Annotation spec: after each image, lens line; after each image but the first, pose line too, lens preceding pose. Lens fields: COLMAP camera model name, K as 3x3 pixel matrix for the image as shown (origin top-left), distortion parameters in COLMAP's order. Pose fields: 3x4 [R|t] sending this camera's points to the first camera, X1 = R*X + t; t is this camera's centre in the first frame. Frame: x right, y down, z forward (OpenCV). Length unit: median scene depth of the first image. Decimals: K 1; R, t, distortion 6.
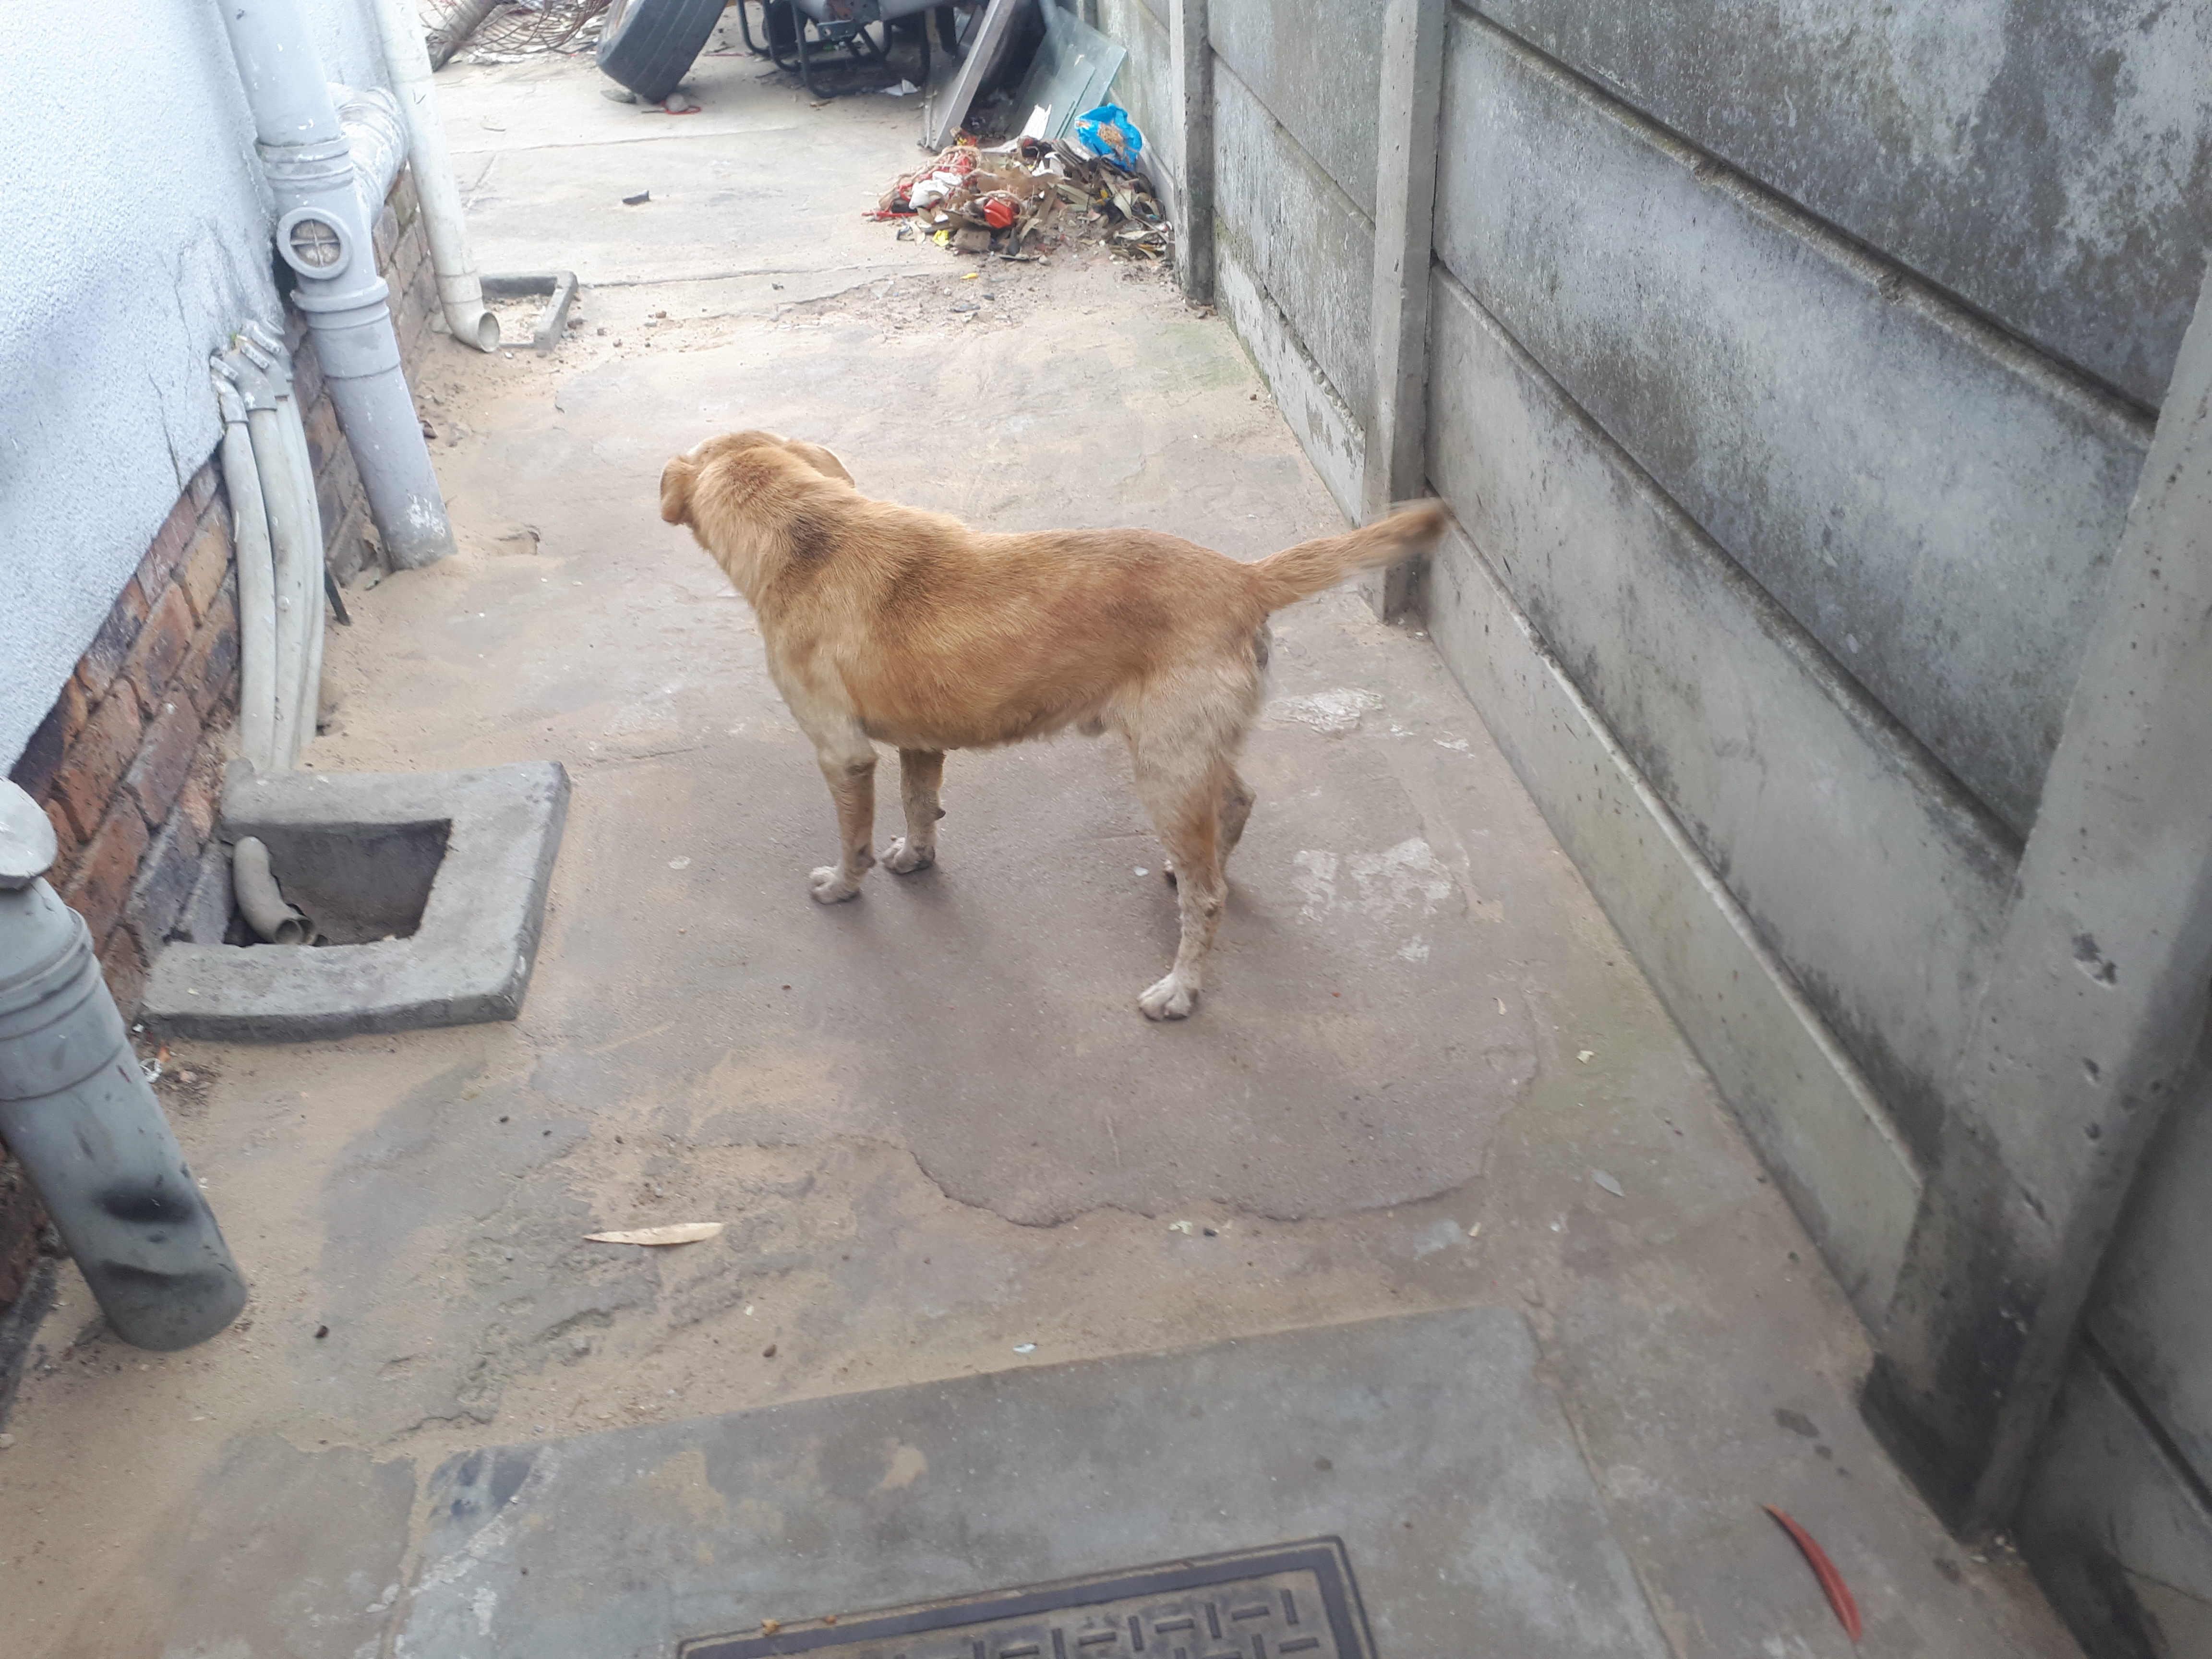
lens RADIAL K [[1785.3, 0, 1106.0], [0, 1785.3, 829.5], [0, 0, 1]] dist [0.124474, -0.219302]
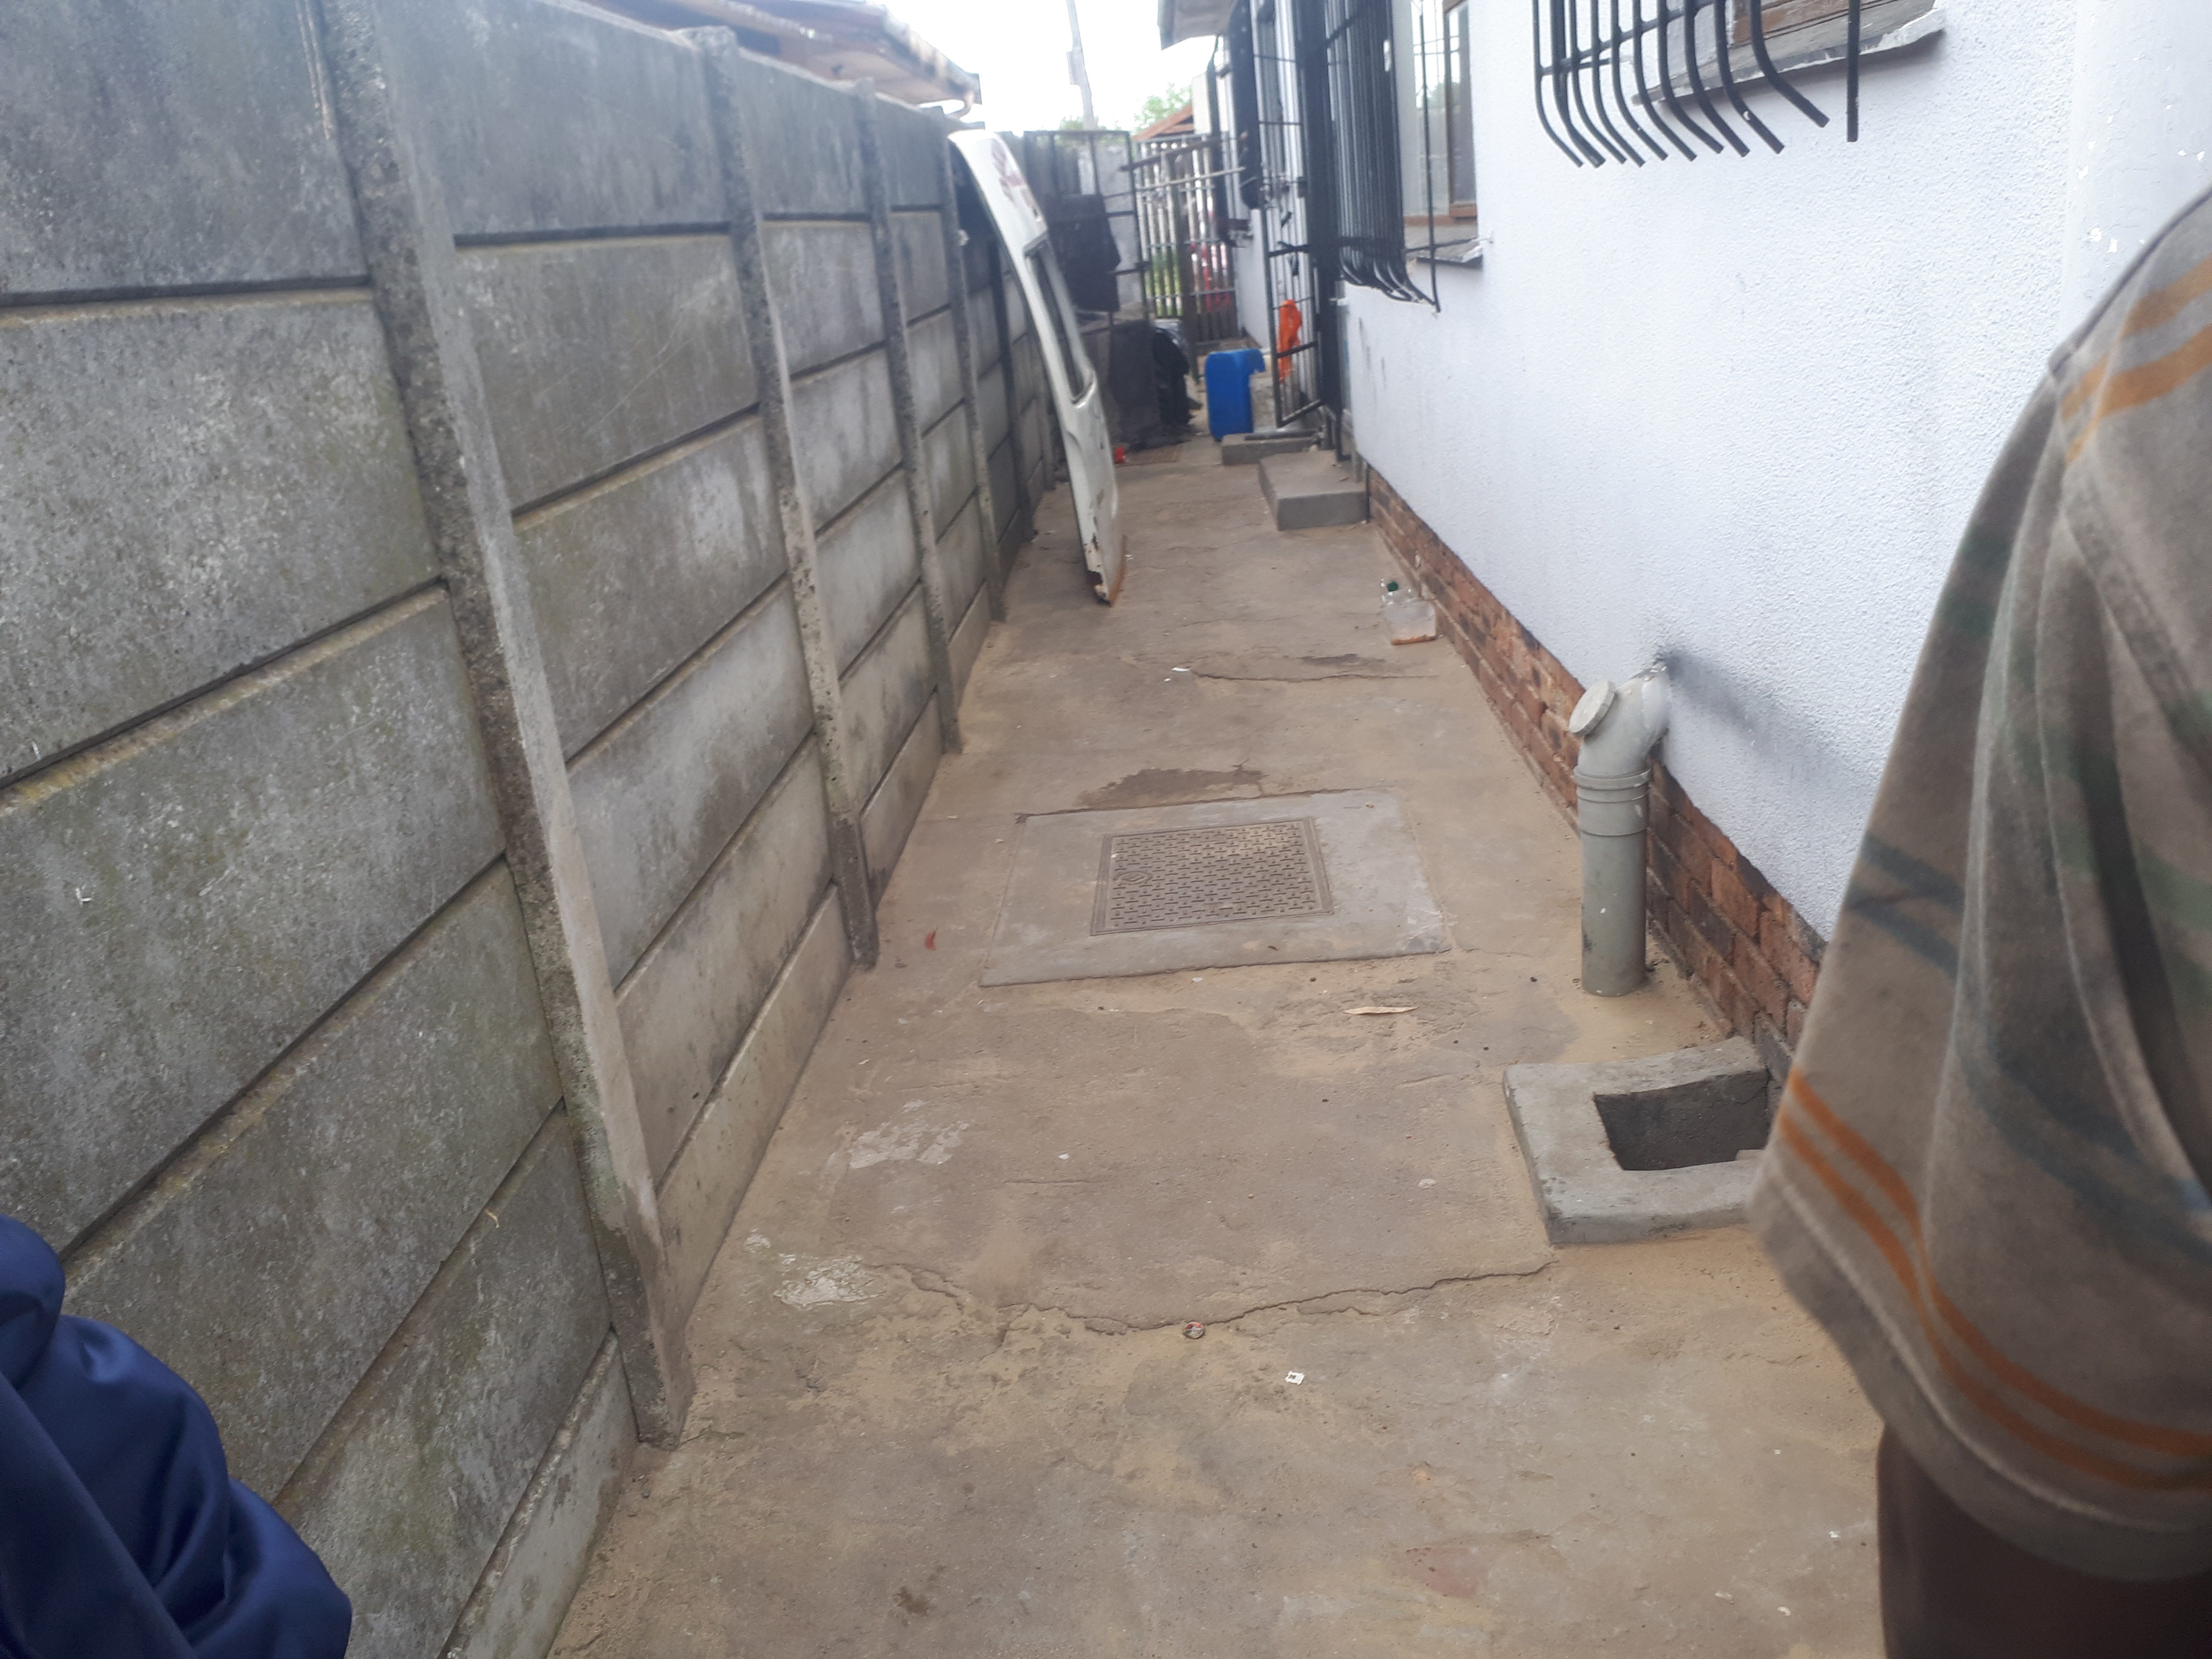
lens RADIAL K [[1785.3, 0, 1106.0], [0, 1785.3, 829.5], [0, 0, 1]] dist [0.124474, -0.219302]
pose [[-0.969335, 0.080173, 0.232296, -0.422088], [0.233886, 0.591056, 0.771978, -1.413173], [-0.075408, 0.802636, -0.591683, 1.973638]]
